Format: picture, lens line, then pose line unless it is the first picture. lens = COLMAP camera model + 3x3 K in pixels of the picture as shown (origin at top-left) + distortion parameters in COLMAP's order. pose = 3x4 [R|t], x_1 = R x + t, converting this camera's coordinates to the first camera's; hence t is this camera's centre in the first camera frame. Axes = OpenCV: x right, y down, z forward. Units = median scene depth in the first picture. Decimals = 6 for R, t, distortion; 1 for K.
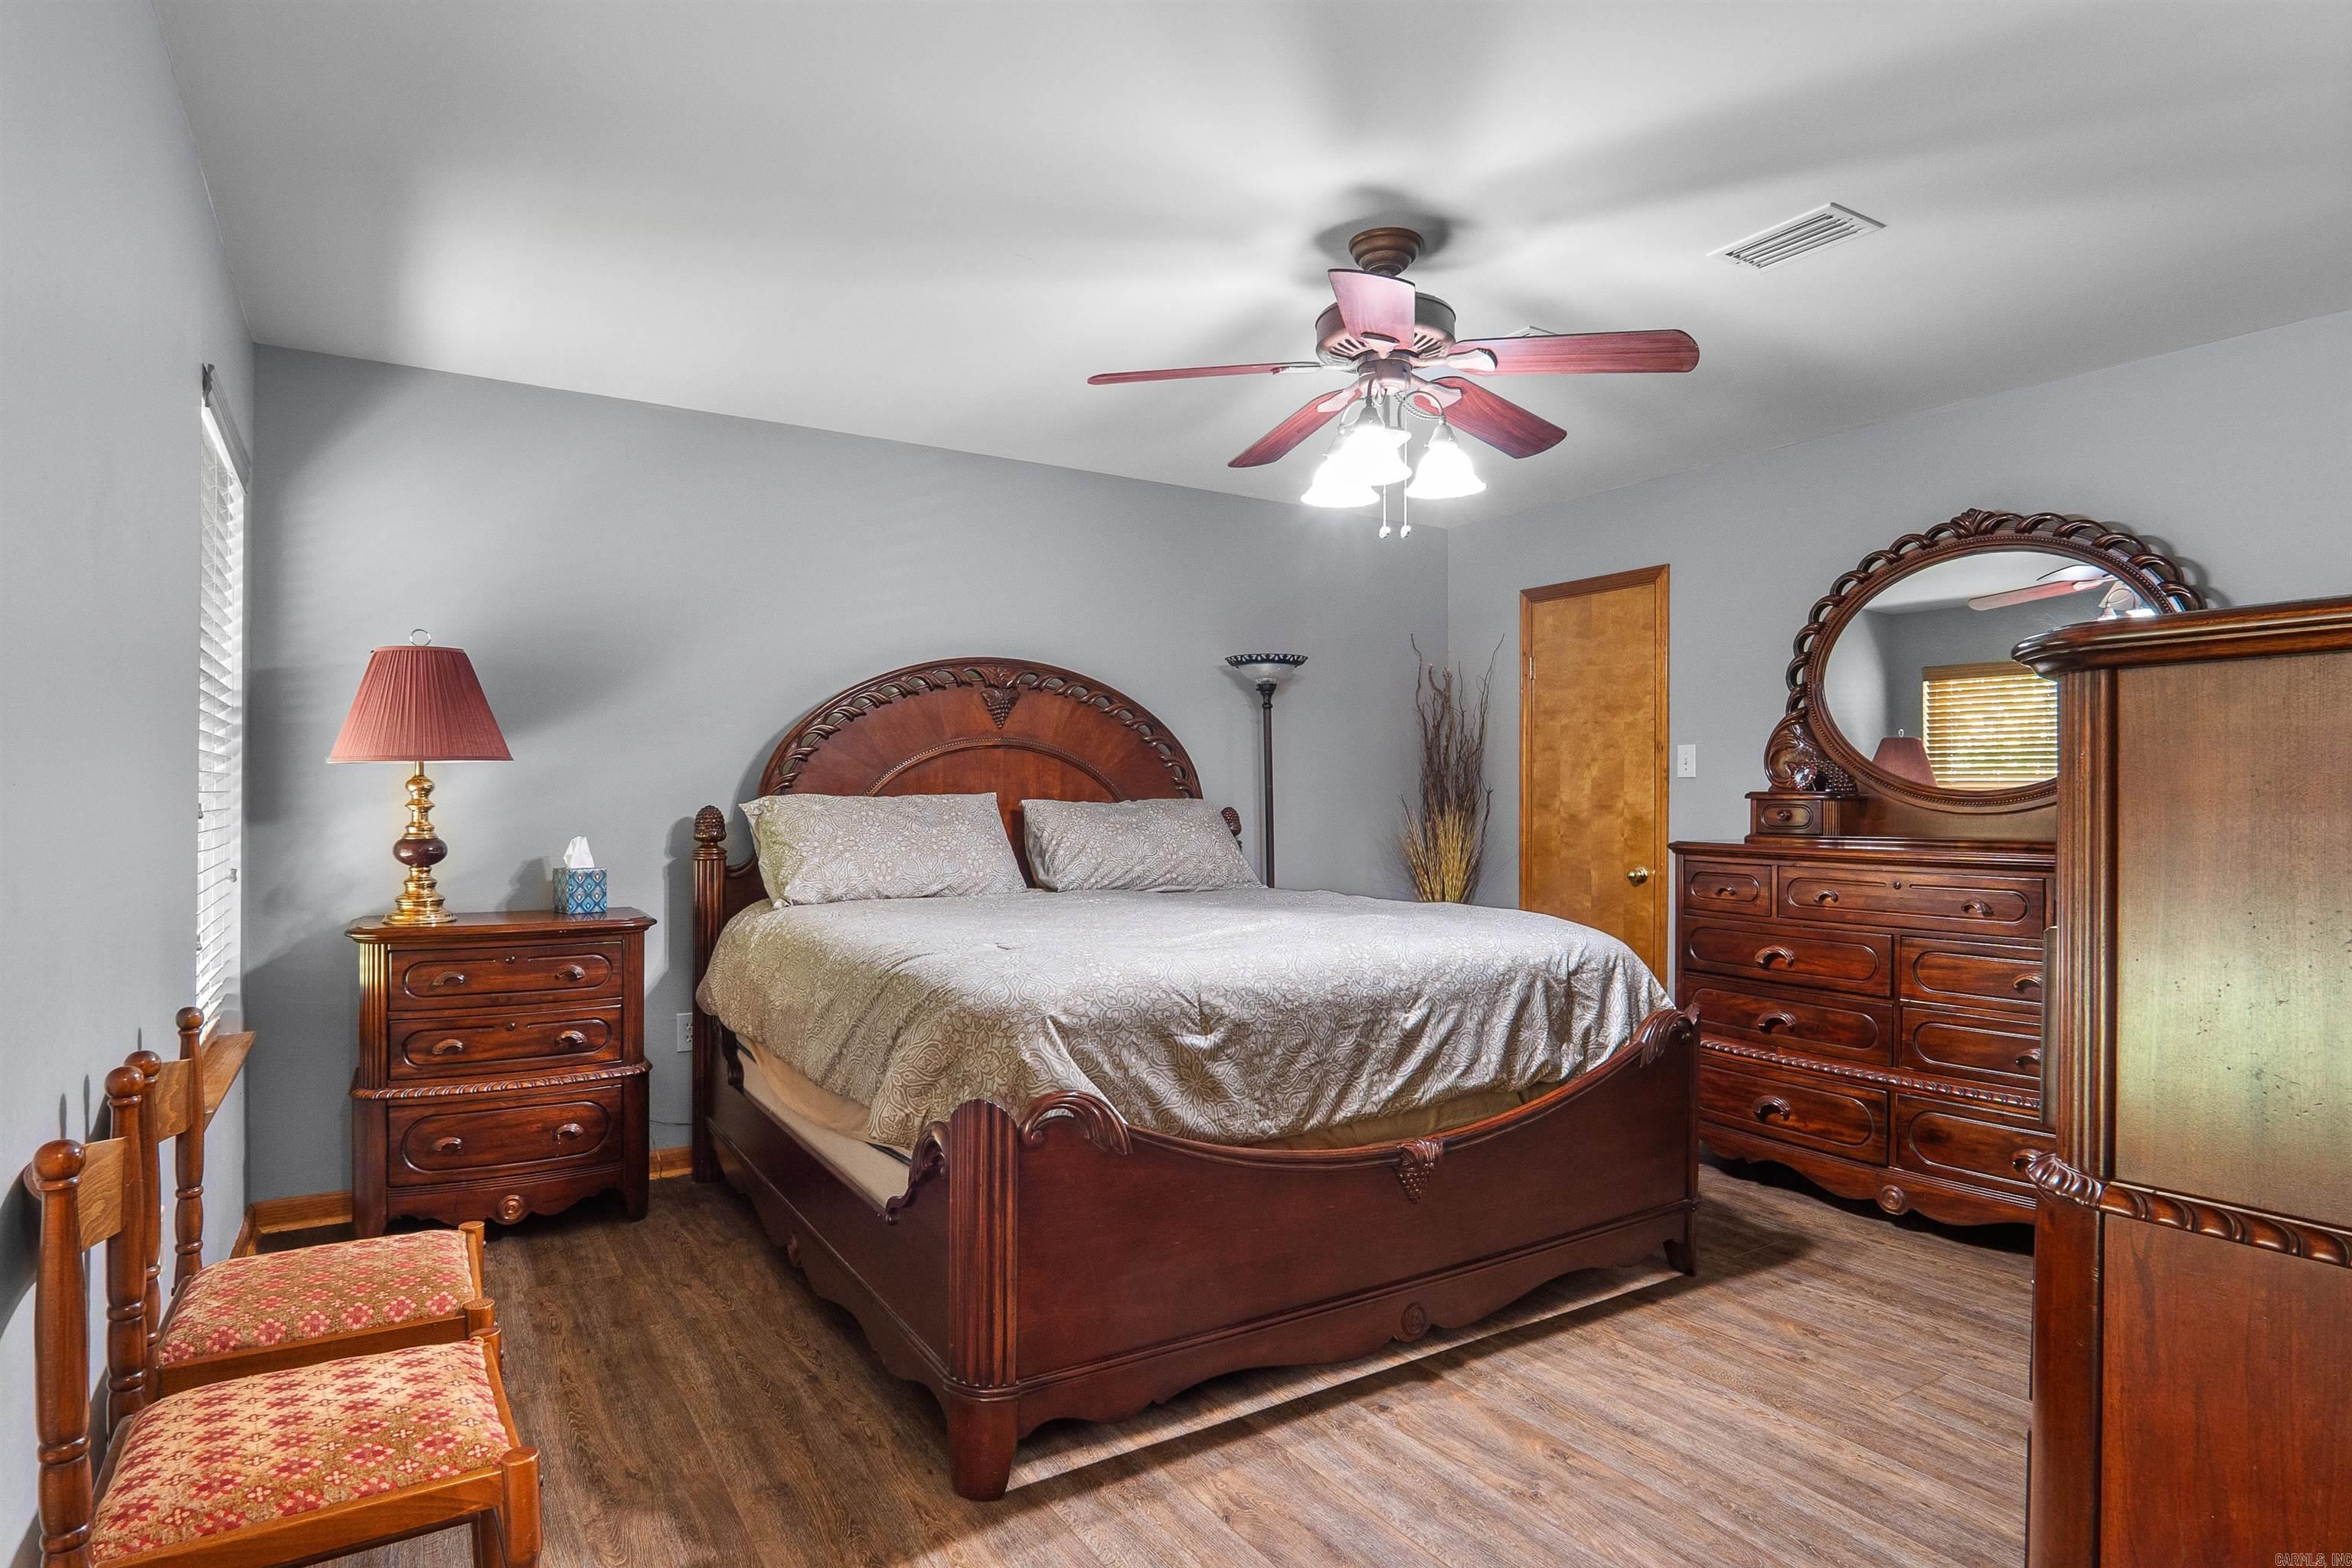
lens RADIAL K [[1269.1, 0, 1179.5], [0, 1269.1, 795.4], [0, 0, 1]] dist [-0.027059, 0.007550]
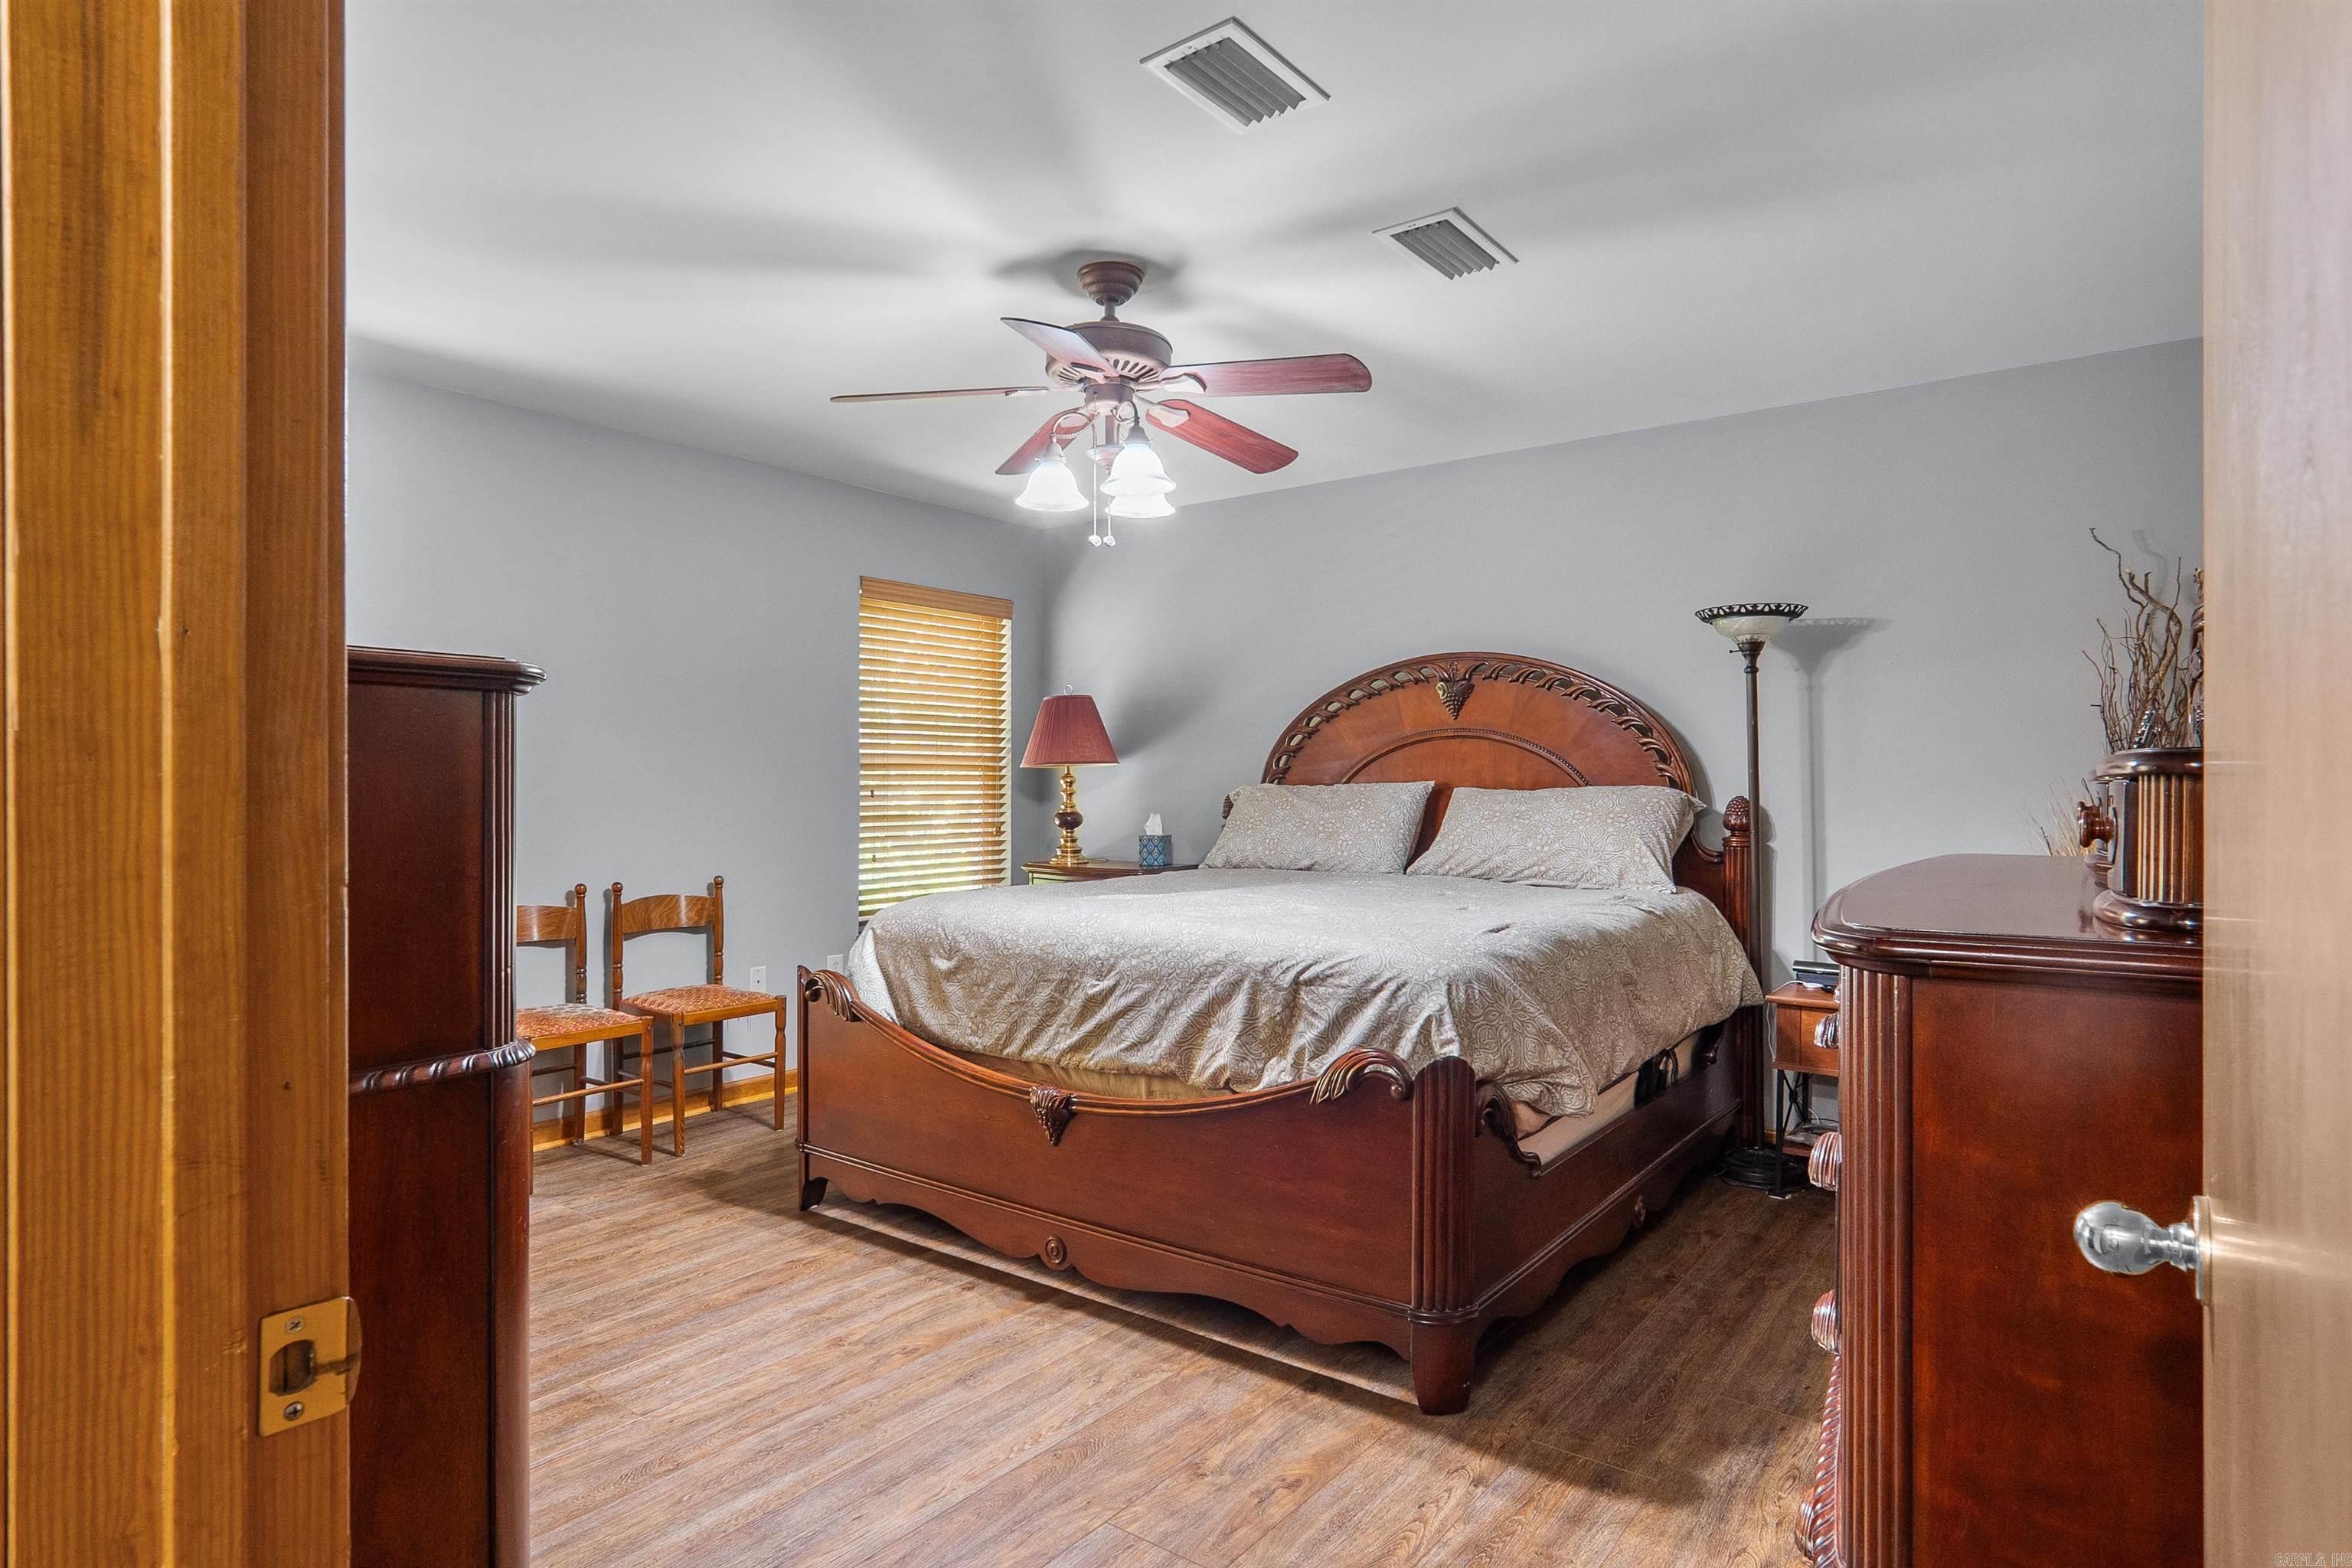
lens RADIAL K [[1247.7, 0, 1176.0], [0, 1247.7, 784.0], [0, 0, 1]] dist [0.000169, 0.000551]
pose [[0.354969, -0.005623, -0.934861, 1.231634], [0.003761, 0.999982, -0.004586, 0.007338], [0.934871, -0.001888, 0.354984, 0.692522]]
